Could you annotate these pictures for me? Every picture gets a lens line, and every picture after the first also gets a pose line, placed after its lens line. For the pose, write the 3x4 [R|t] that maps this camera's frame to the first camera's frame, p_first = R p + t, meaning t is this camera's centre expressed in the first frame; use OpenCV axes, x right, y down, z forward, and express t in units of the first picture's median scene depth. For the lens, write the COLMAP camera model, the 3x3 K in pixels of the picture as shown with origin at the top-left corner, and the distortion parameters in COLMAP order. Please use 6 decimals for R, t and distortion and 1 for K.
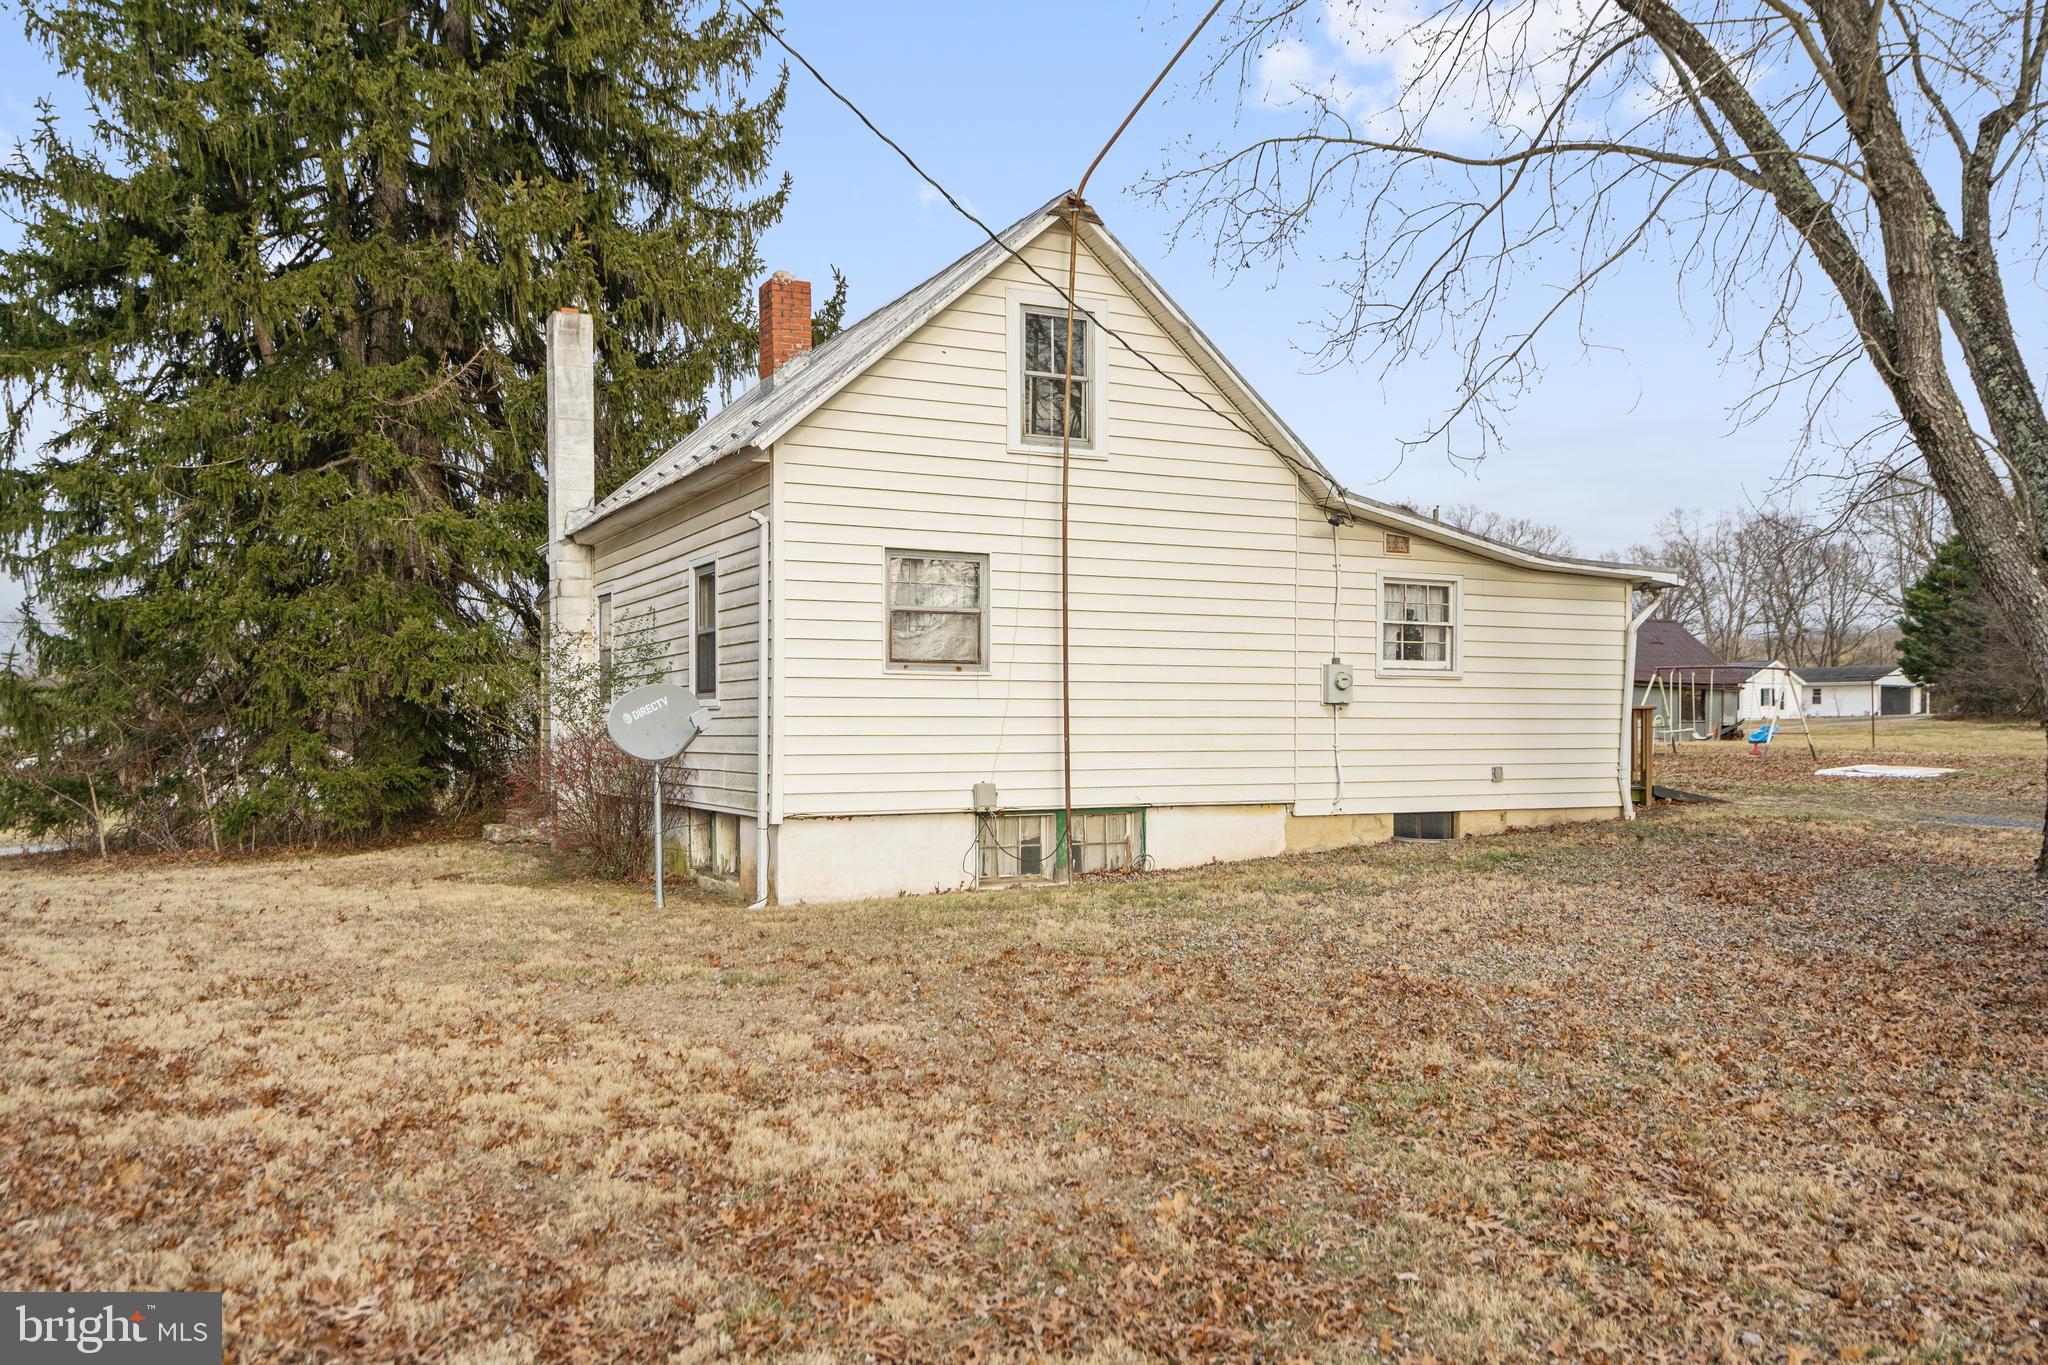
lens RADIAL K [[1605.8, 0, 996.6], [0, 1605.8, 730.4], [0, 0, 1]] dist [-0.008980, 0.002282]
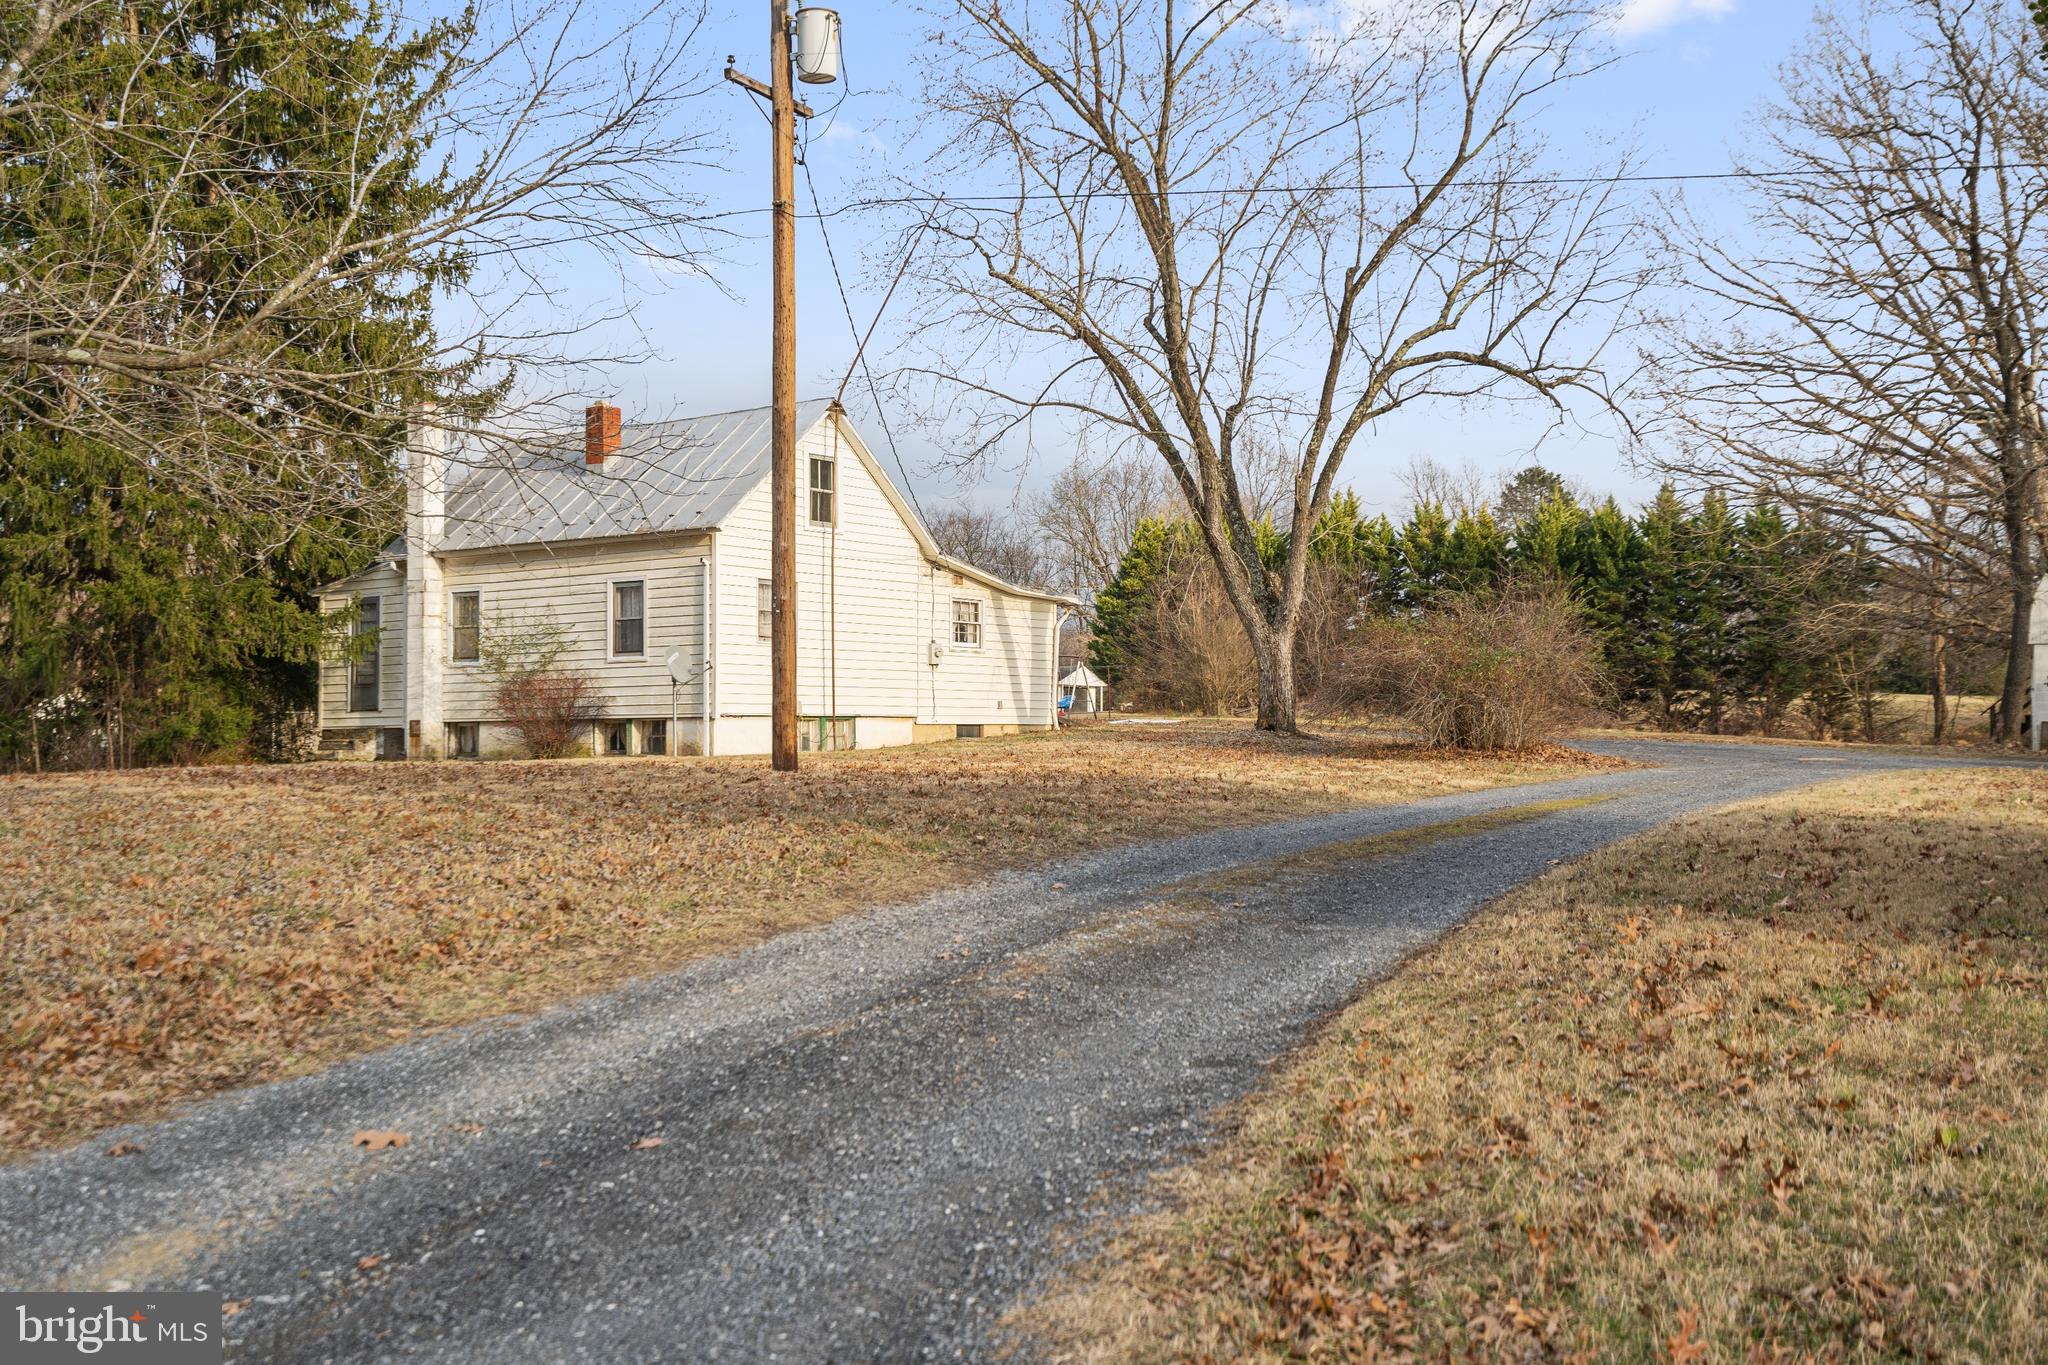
lens RADIAL K [[2069.1, 0, 1024.5], [0, 2069.1, 684.9], [0, 0, 1]] dist [-0.012960, 0.000000]
pose [[0.877260, 0.006223, 0.479974, -0.926584], [0.008818, 0.999538, -0.029076, 0.085209], [-0.479934, 0.029740, 0.876800, -1.266270]]
